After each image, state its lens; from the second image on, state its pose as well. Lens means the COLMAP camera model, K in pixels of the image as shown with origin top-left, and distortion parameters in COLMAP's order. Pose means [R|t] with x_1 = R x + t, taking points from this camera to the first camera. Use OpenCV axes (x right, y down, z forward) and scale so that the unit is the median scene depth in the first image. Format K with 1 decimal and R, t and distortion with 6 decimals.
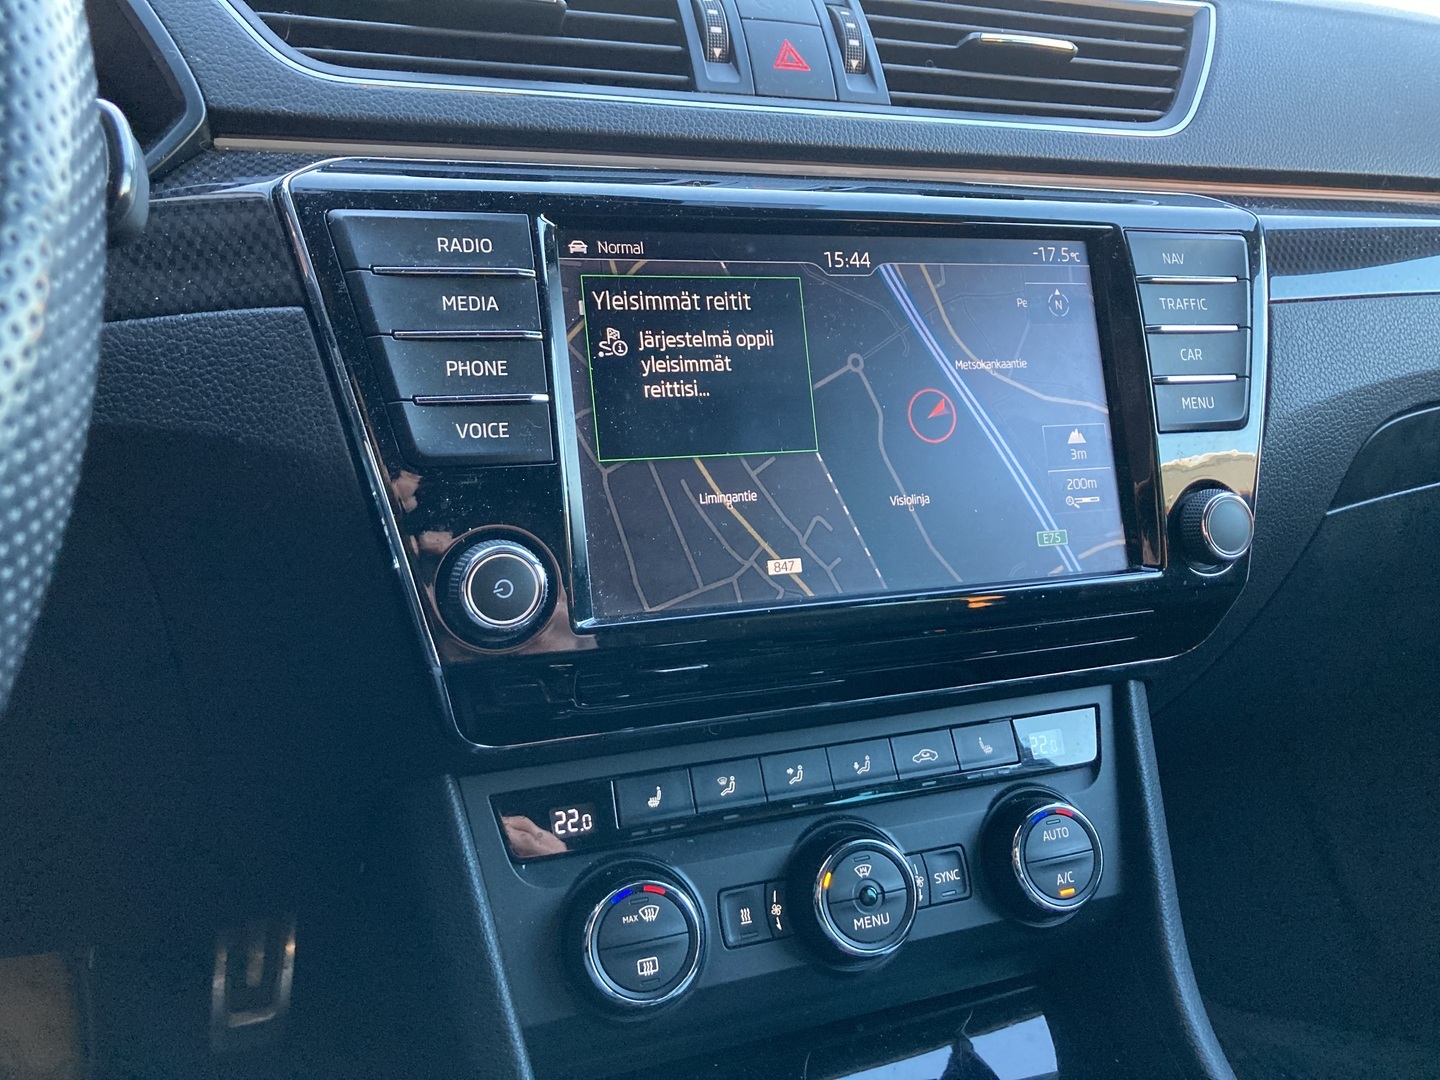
lens RADIAL K [[1150.4, 0, 717.3], [0, 1150.4, 539.0], [0, 0, 1]] dist [0.071078, 0.002577]
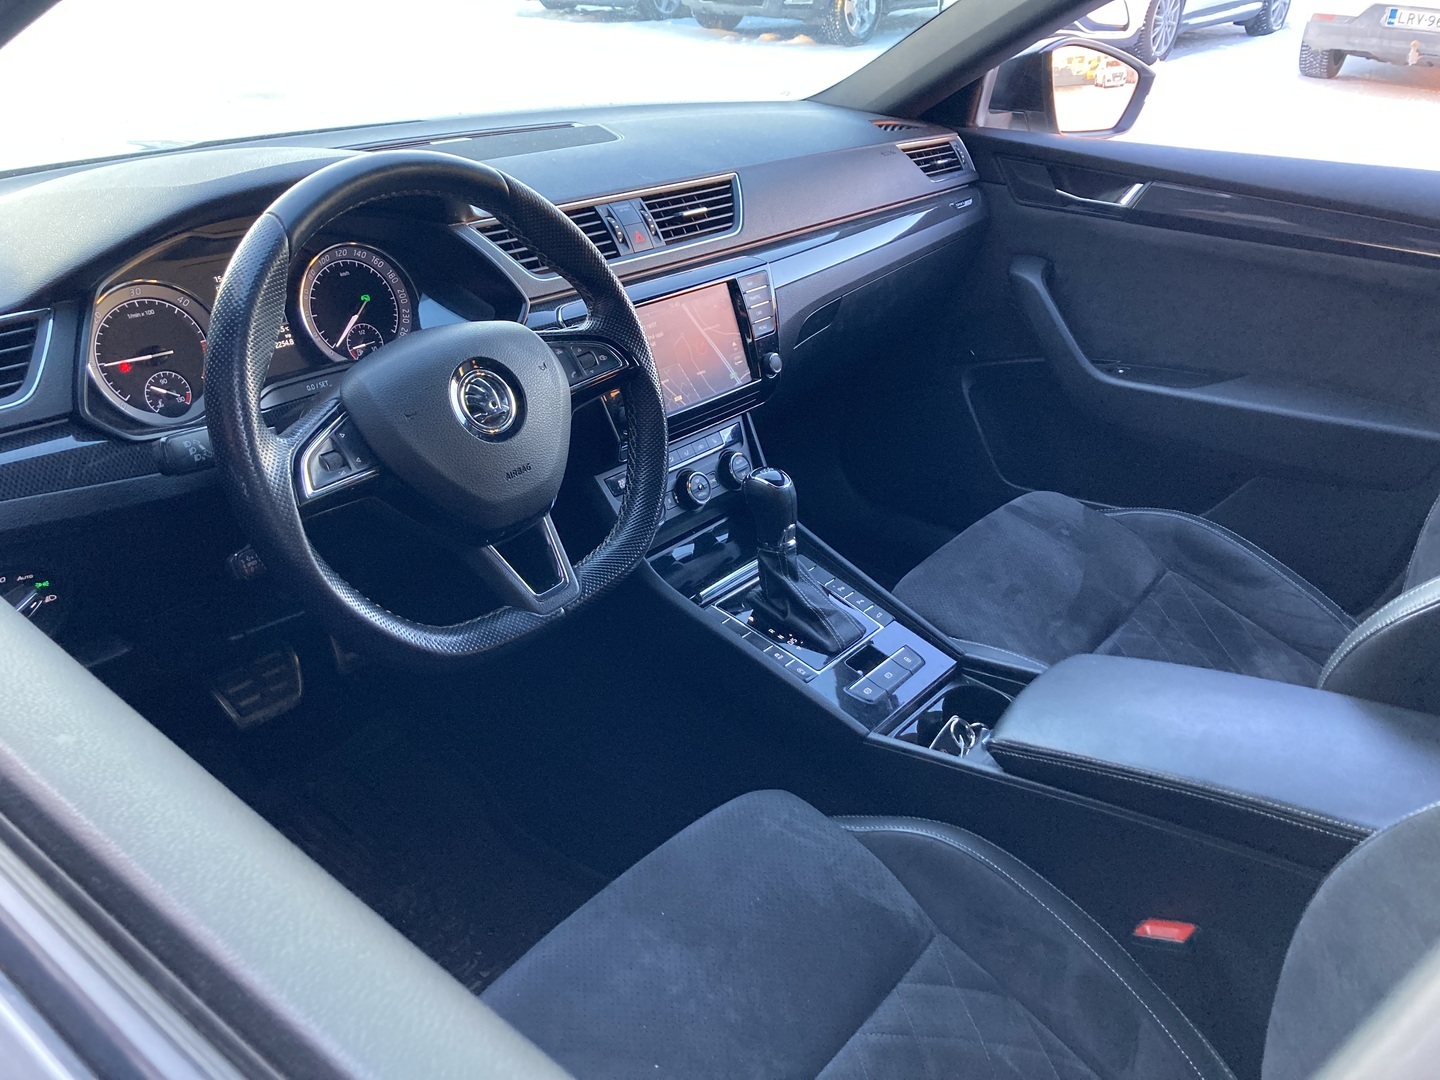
lens RADIAL K [[1150.4, 0, 719.3], [0, 1150.4, 541.0], [0, 0, 1]] dist [0.071078, 0.002577]
pose [[0.879976, -0.226429, 0.417579, -1.265854], [0.132149, 0.961071, 0.242652, -0.357454], [-0.456266, -0.158345, 0.875641, -2.021068]]
